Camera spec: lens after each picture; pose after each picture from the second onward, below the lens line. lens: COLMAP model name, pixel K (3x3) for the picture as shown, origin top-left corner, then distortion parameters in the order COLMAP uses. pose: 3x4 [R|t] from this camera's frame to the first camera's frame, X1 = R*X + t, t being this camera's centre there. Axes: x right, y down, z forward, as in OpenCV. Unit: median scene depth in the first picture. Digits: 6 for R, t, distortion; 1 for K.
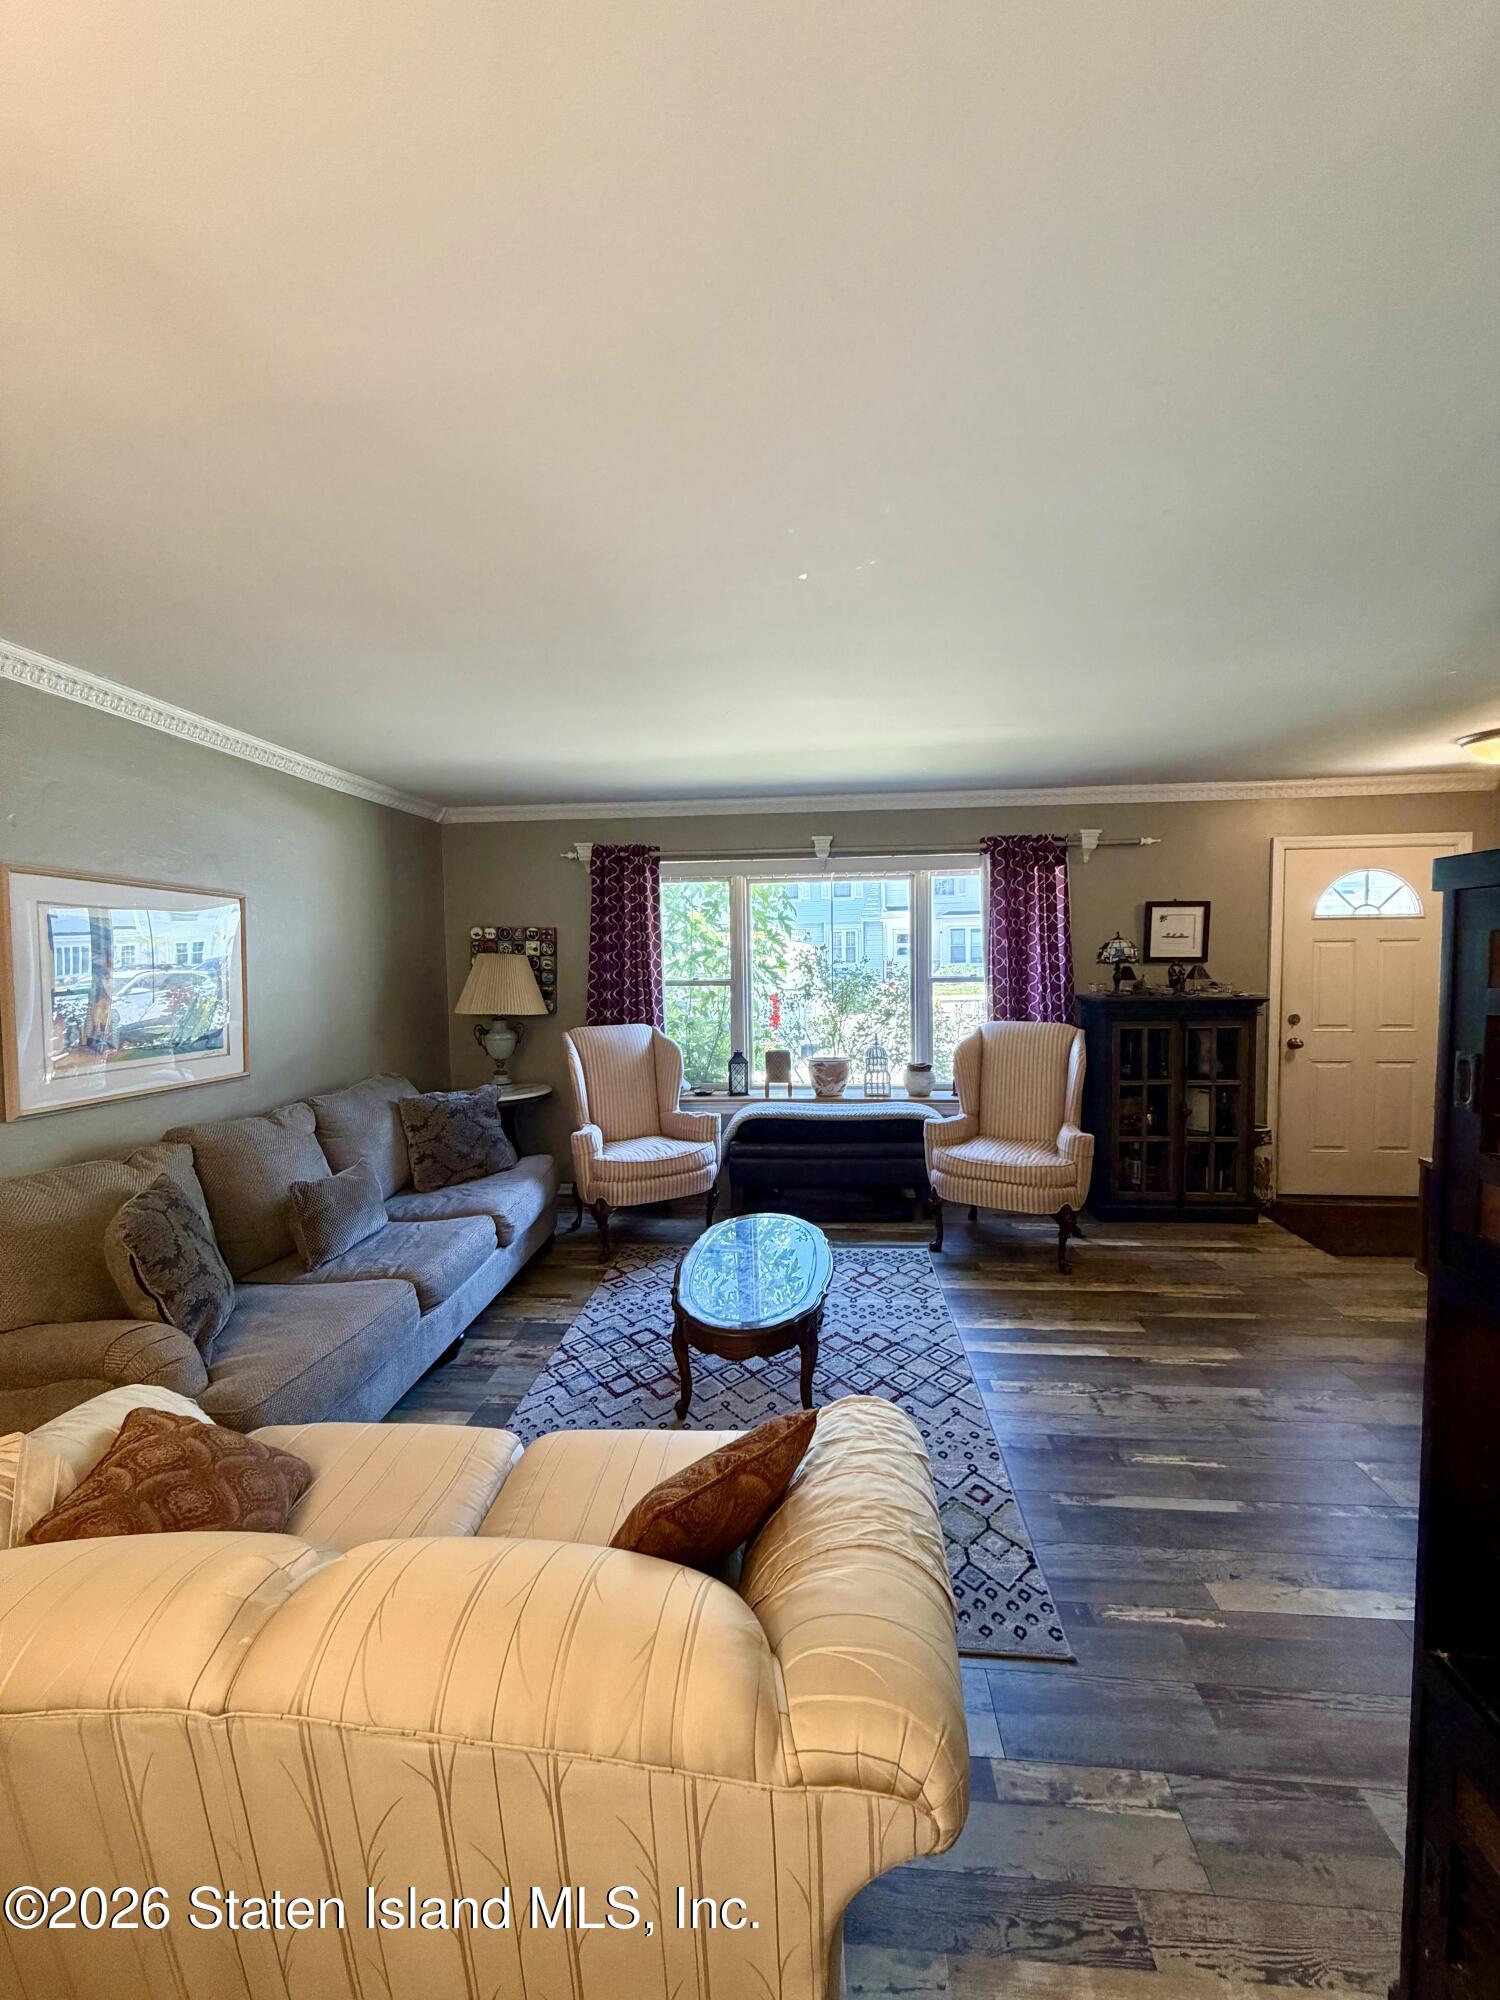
lens RADIAL K [[796.4, 0, 750.9], [0, 796.4, 985.7], [0, 0, 1]] dist [0.000758, 0.000144]
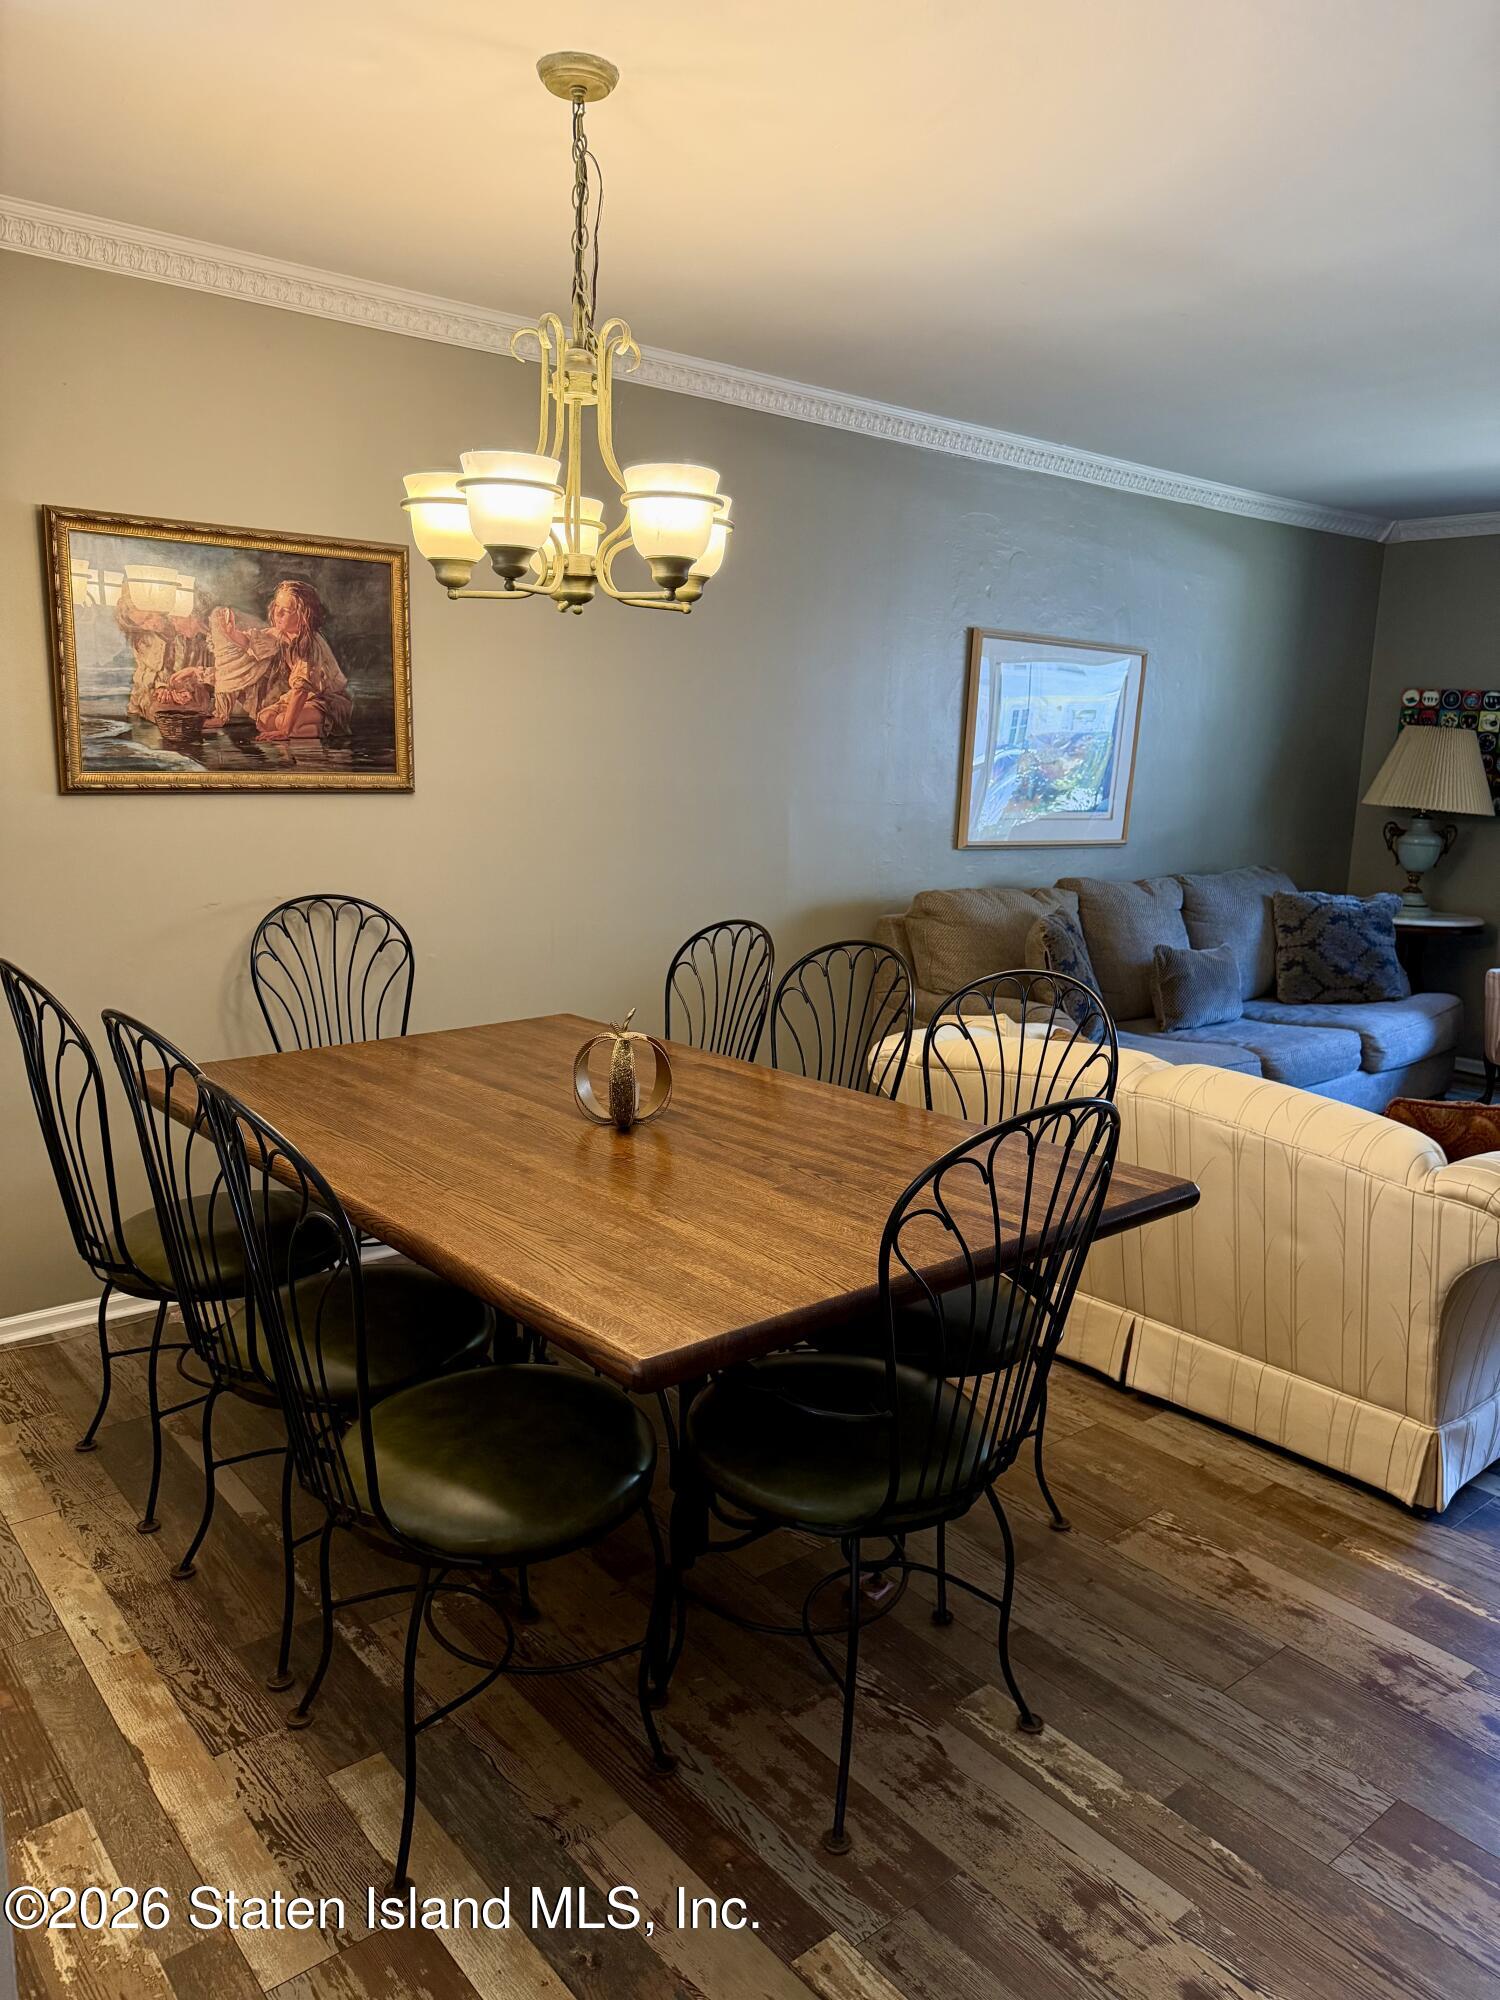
lens RADIAL K [[1403.4, 0, 750.2], [0, 1403.4, 1010.2], [0, 0, 1]] dist [0.095967, -0.131707]
pose [[0.702360, 0.175139, -0.689940, 0.228134], [-0.070759, 0.981637, 0.177152, 0.032809], [0.708297, -0.075605, 0.701854, -0.461936]]
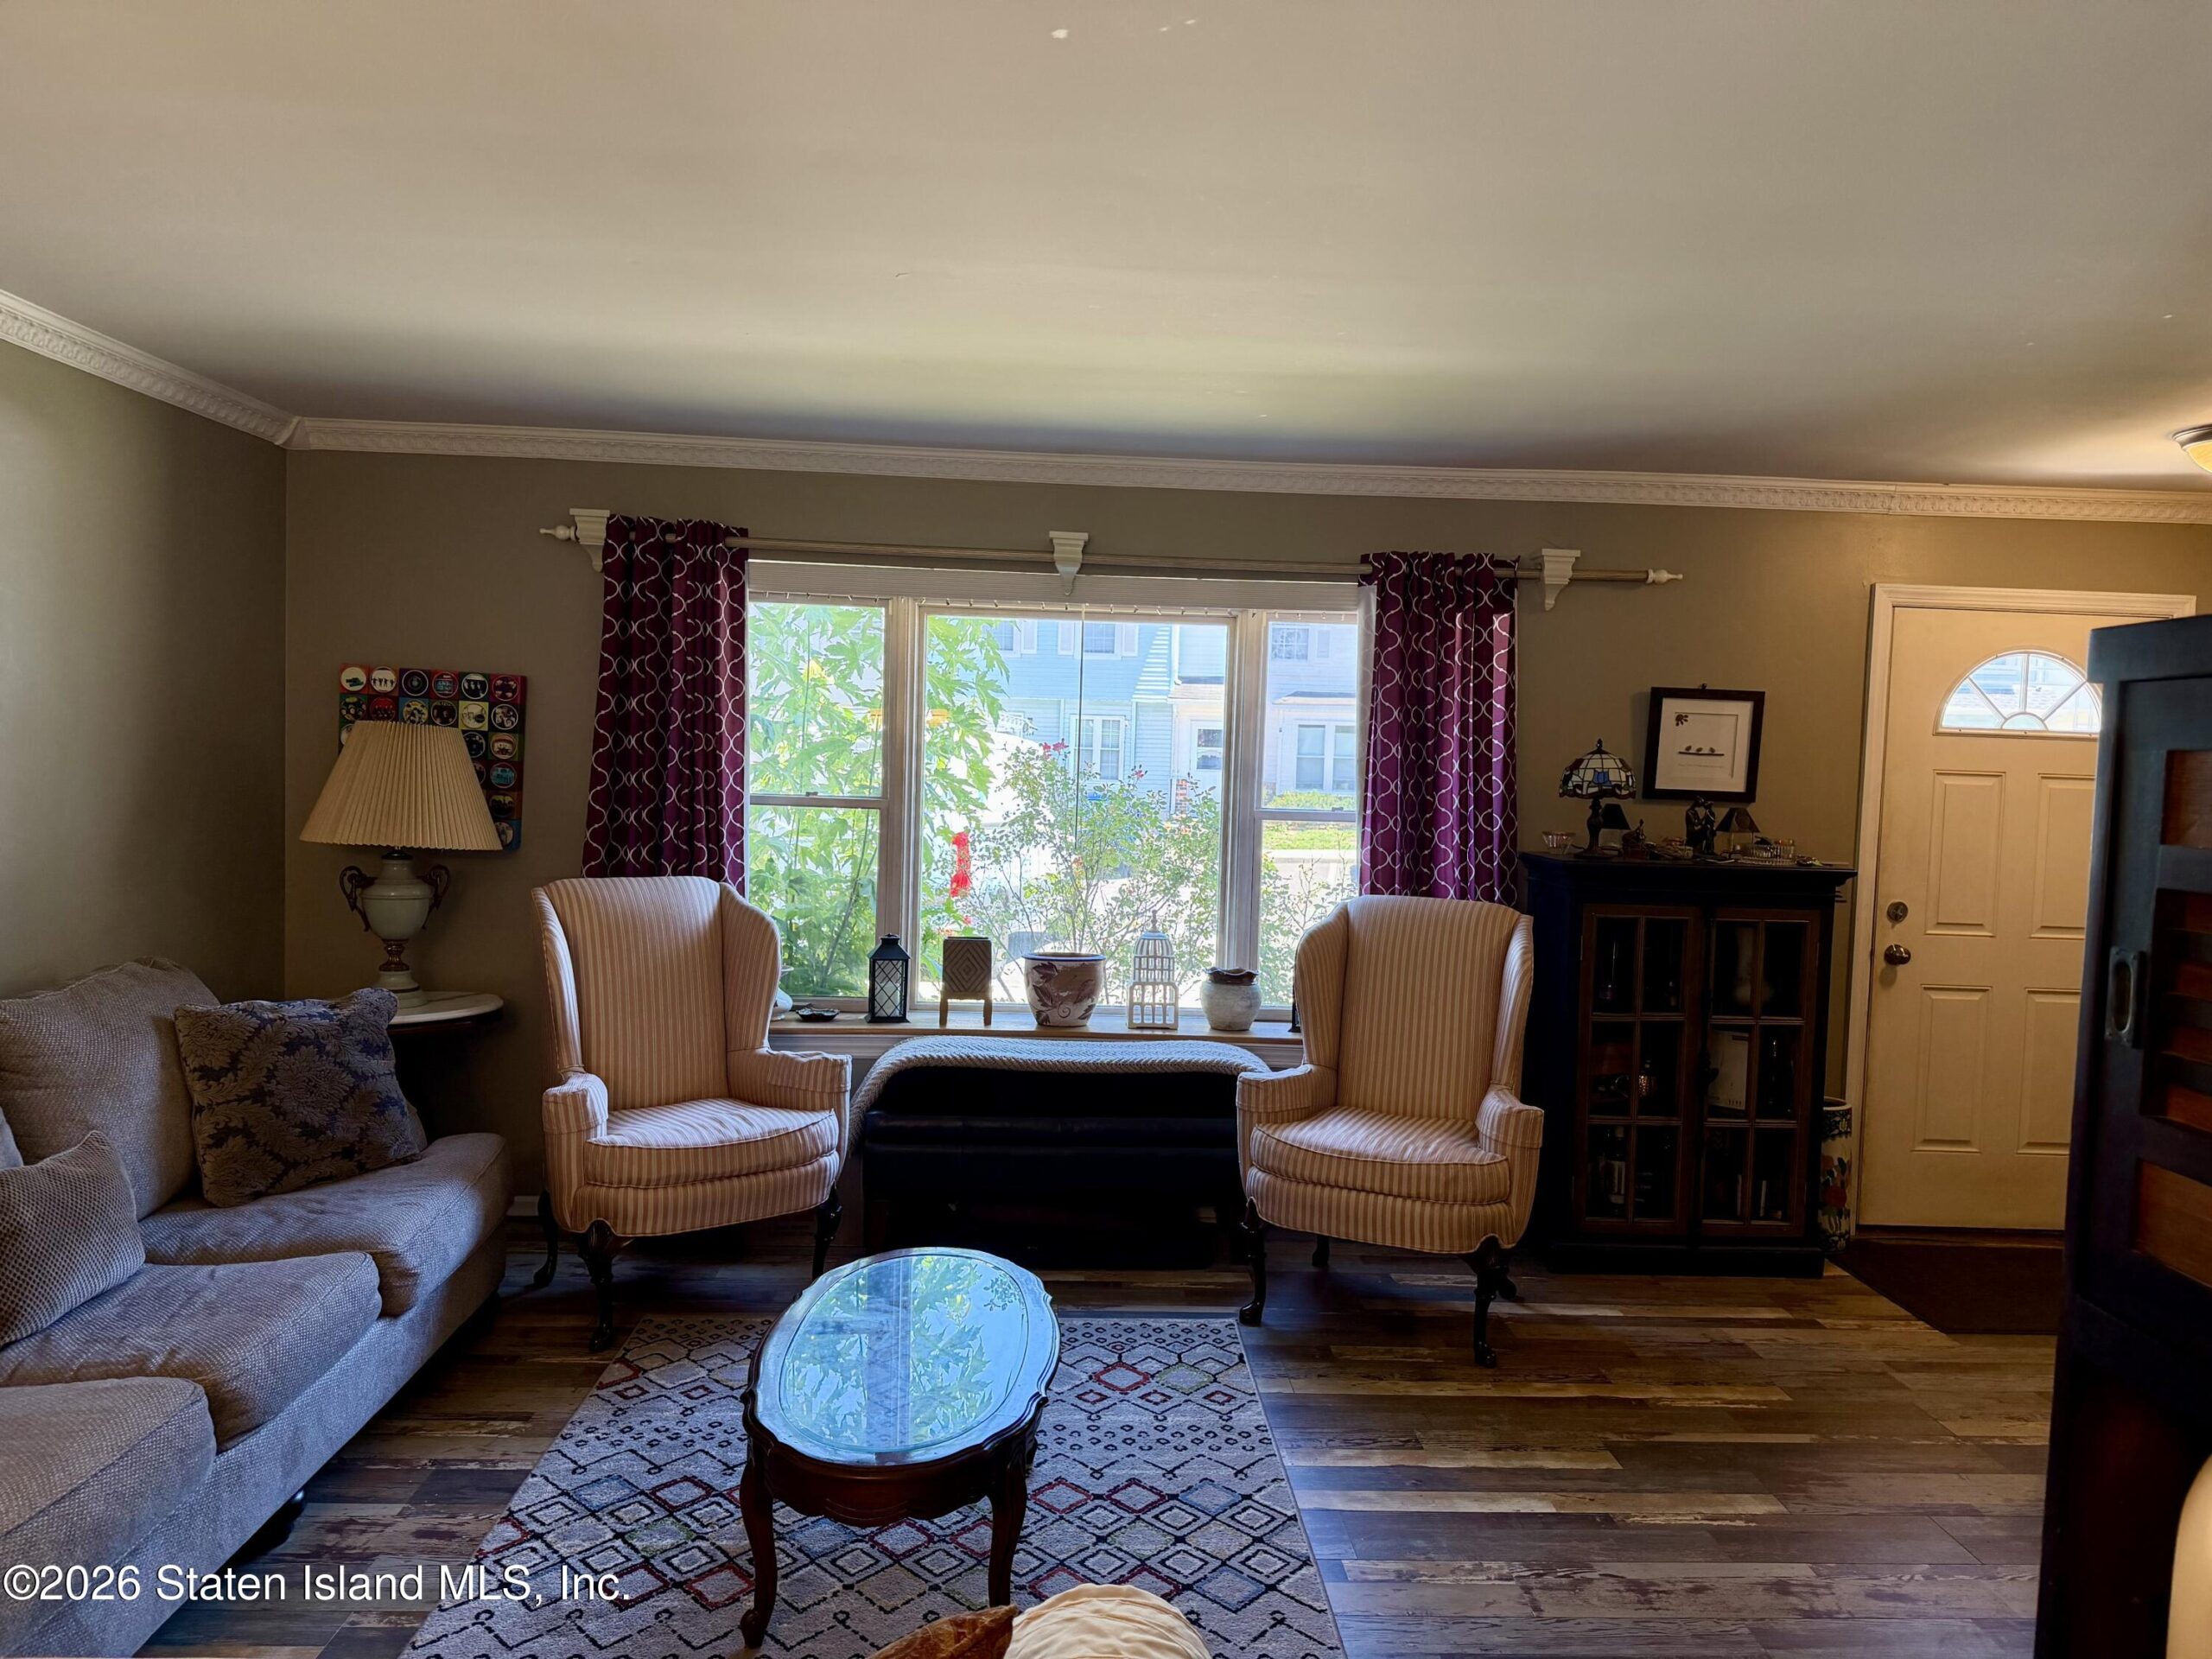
lens RADIAL K [[1552.1, 0, 1118.1], [0, 1552.1, 816.2], [0, 0, 1]] dist [0.095967, -0.131707]
pose [[0.990262, 0.041752, 0.132809, -0.008159], [-0.041421, 0.999128, -0.005251, 0.004619], [-0.132912, -0.000302, 0.991128, -0.022692]]
